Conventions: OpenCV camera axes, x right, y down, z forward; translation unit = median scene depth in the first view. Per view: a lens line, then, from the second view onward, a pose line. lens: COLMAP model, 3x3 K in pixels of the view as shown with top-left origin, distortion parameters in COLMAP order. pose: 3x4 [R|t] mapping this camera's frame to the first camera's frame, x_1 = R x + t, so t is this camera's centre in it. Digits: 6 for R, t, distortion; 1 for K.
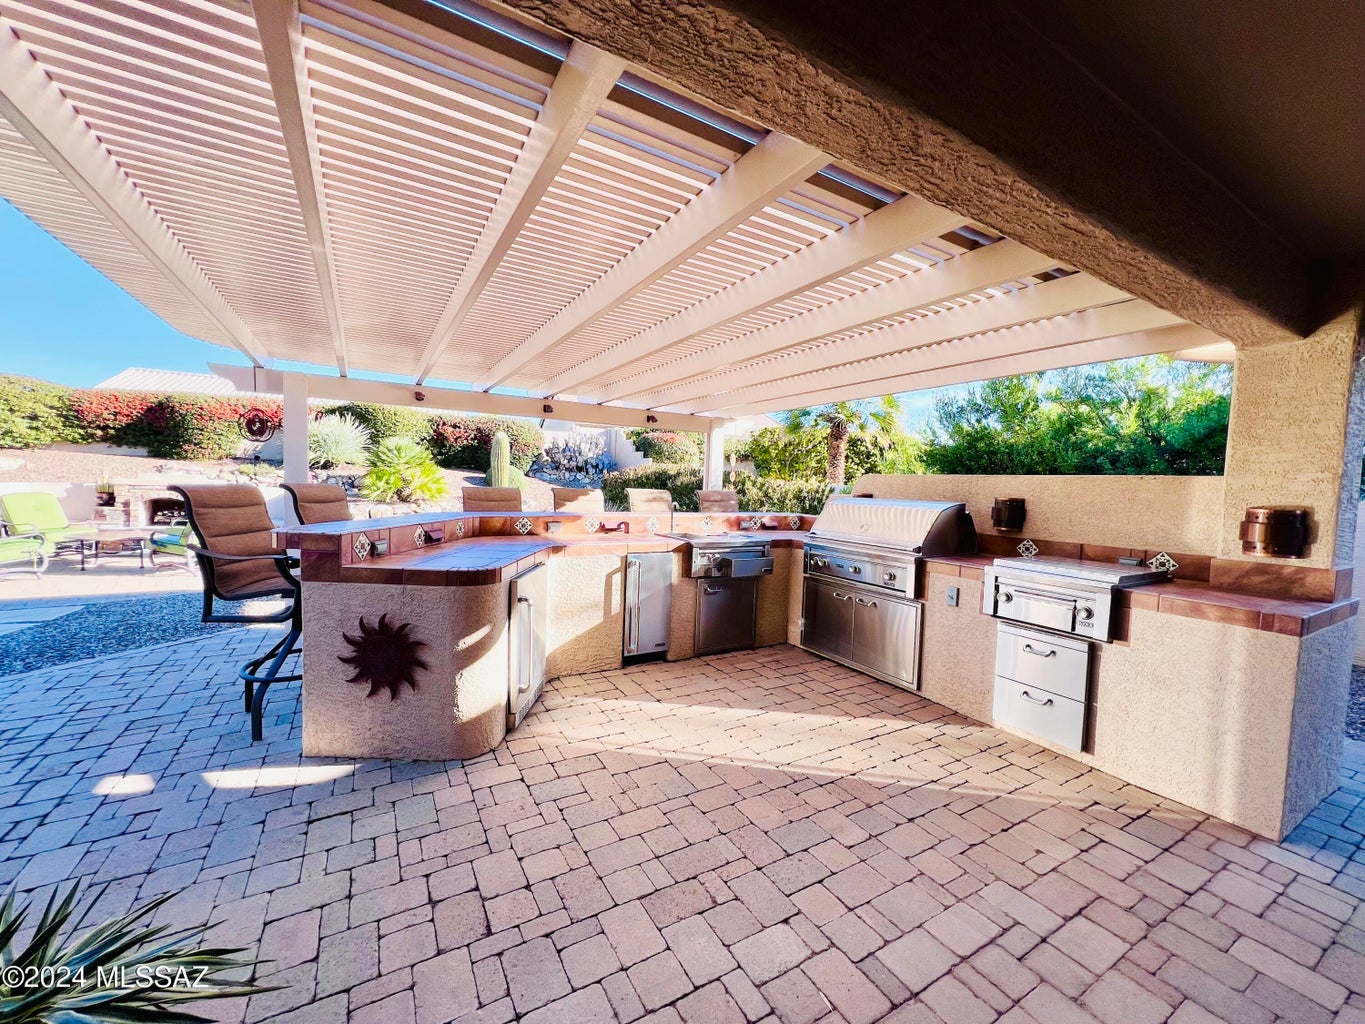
lens RADIAL K [[550.6, 0, 682.5], [0, 550.6, 512.0], [0, 0, 1]] dist [-0.000320, -0.000057]
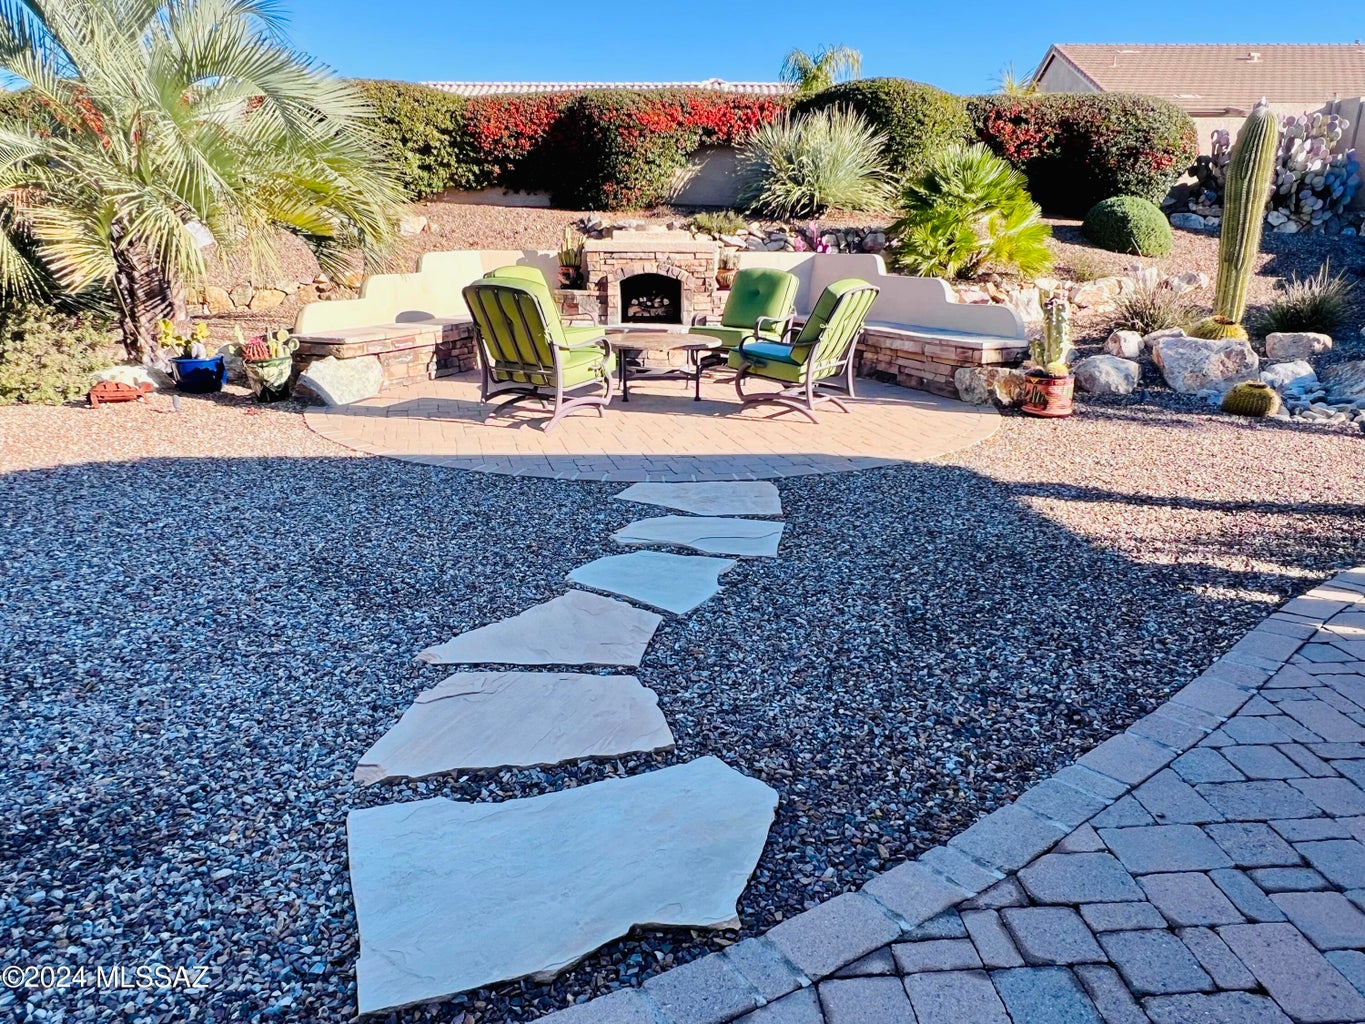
lens RADIAL K [[972.0, 0, 682.5], [0, 972.0, 512.0], [0, 0, 1]] dist [-0.003272, -0.001108]
pose [[0.883670, 0.096950, -0.457960, -0.347790], [0.000831, 0.977992, 0.208642, 0.004967], [0.468109, -0.184752, 0.864142, 0.082576]]
